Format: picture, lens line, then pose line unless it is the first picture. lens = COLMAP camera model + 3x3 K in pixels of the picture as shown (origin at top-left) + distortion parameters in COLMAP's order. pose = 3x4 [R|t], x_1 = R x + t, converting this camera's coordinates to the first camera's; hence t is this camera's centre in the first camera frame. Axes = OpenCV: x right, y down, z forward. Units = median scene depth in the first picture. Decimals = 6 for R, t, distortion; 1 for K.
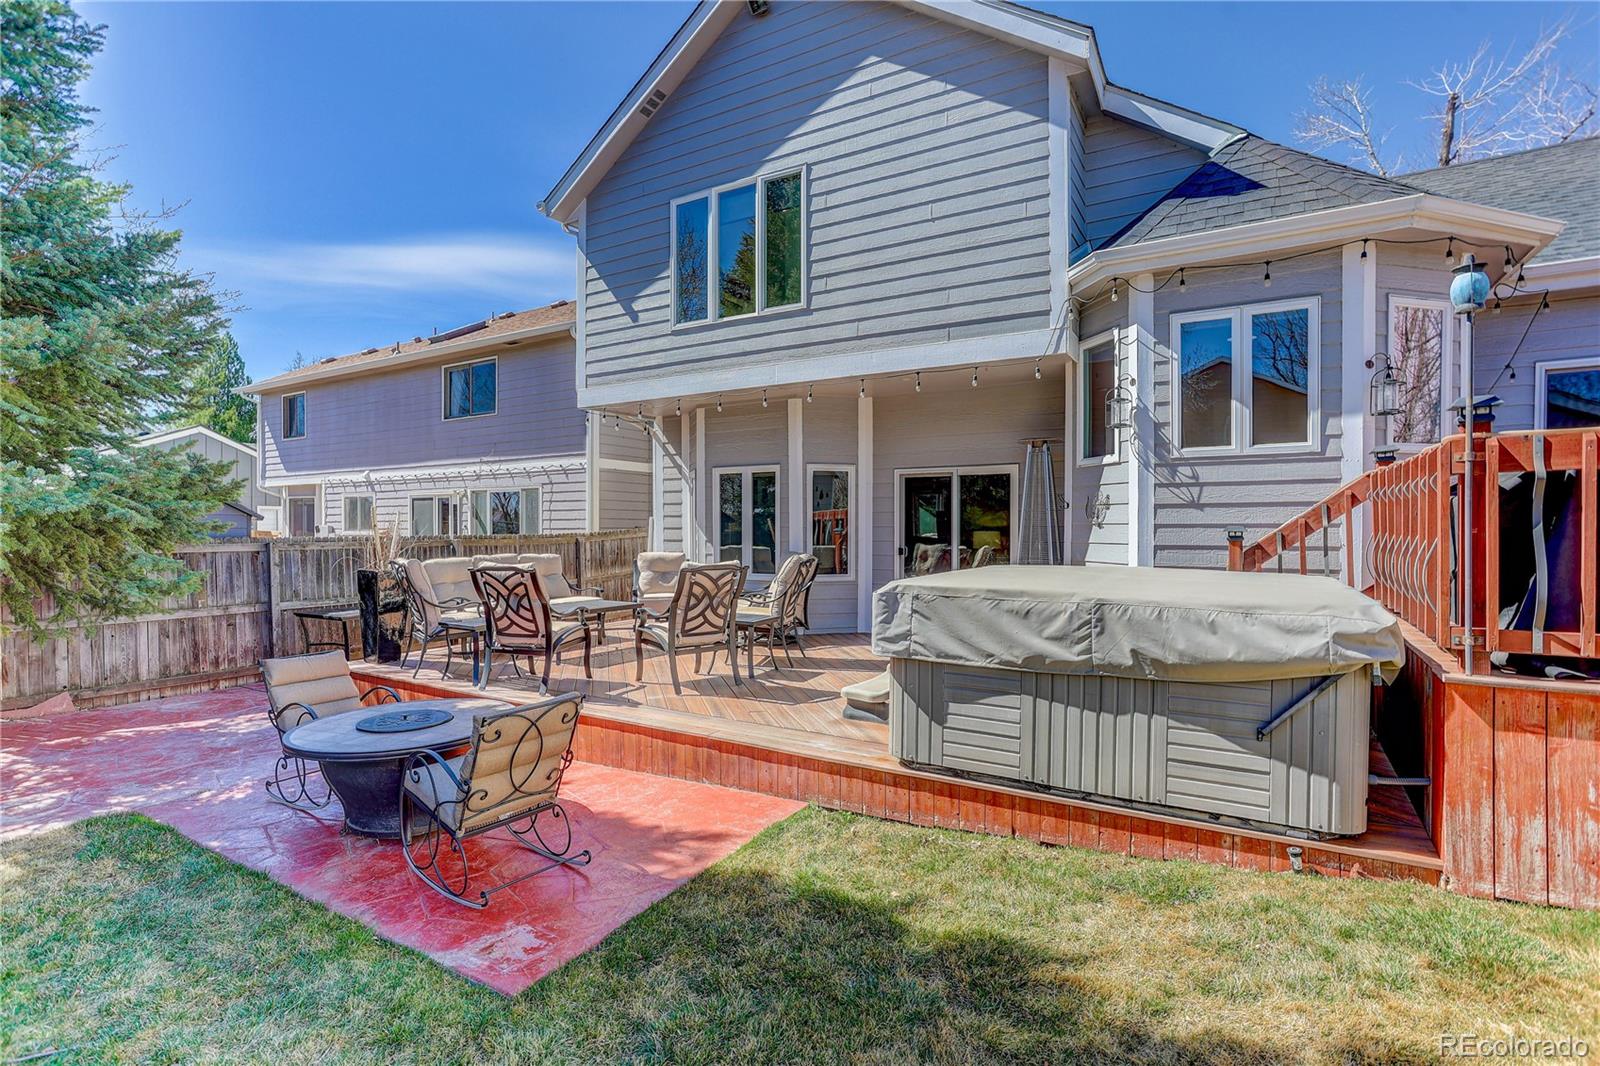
lens RADIAL K [[768.6, 0, 787.8], [0, 768.6, 534.4], [0, 0, 1]] dist [-0.023020, 0.013313]
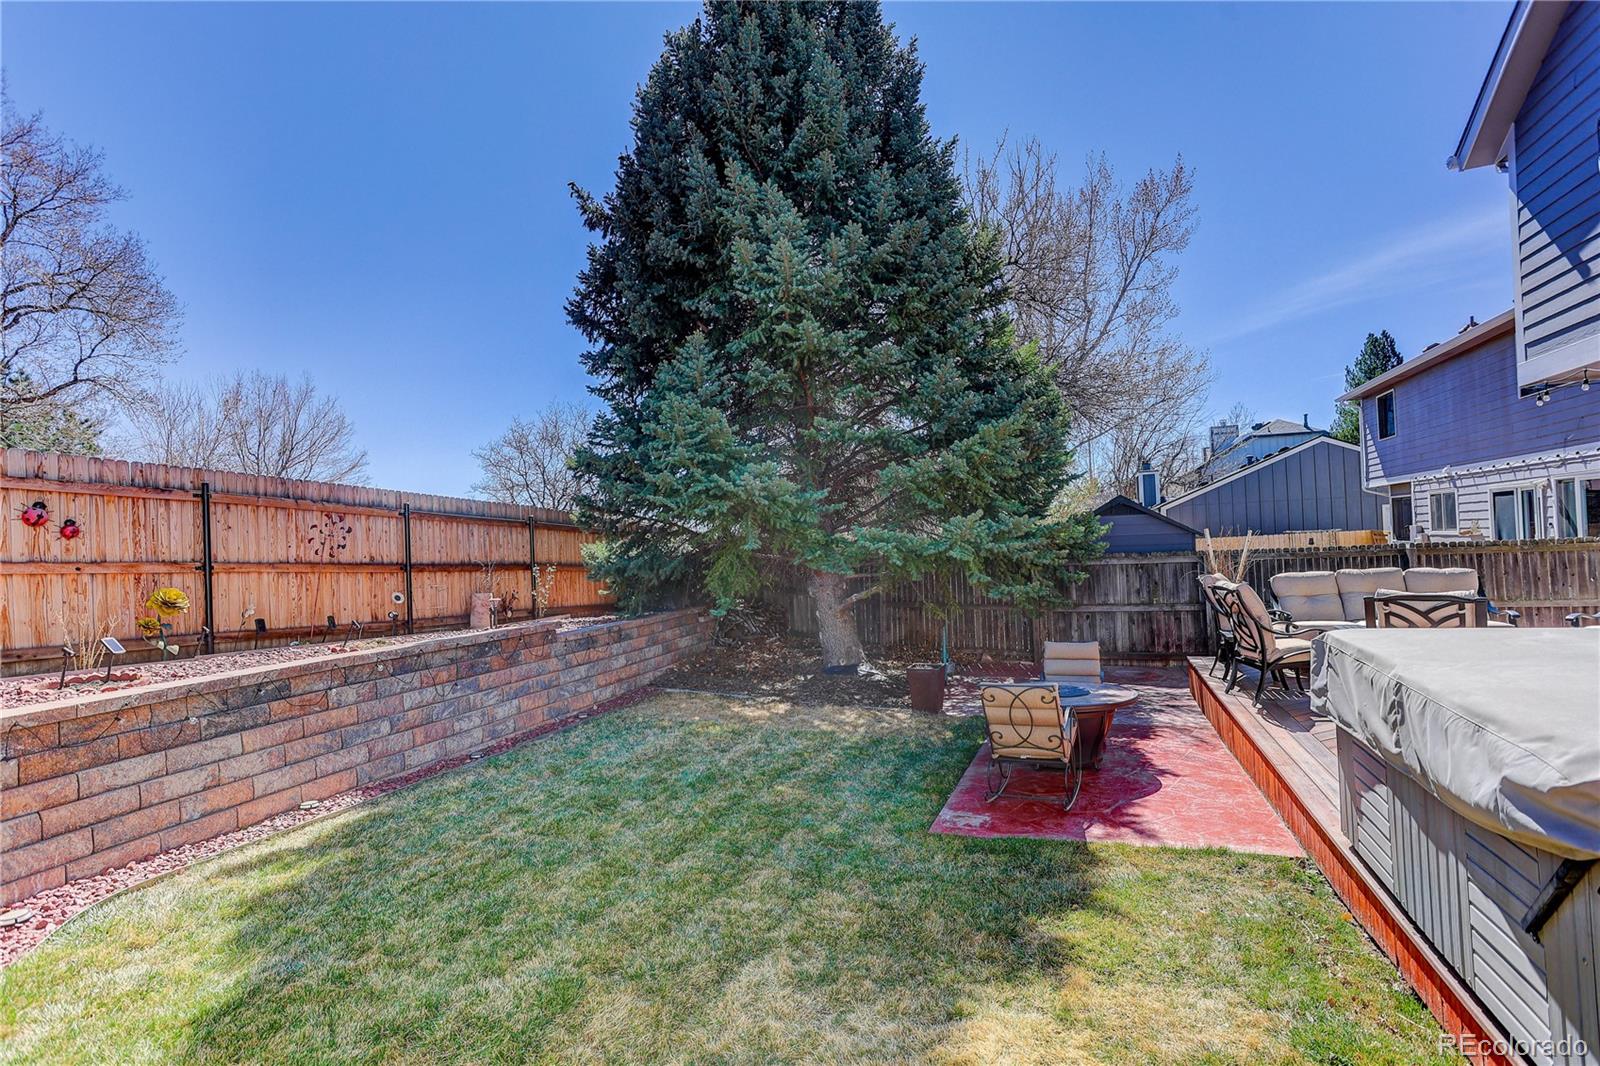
lens RADIAL K [[768.6, 0, 796.5], [0, 768.6, 534.0], [0, 0, 1]] dist [-0.023020, 0.013313]
pose [[0.182529, -0.021455, -0.982966, 0.544726], [0.034580, 0.999283, -0.015390, -0.035736], [0.982592, -0.031182, 0.183141, 0.152184]]
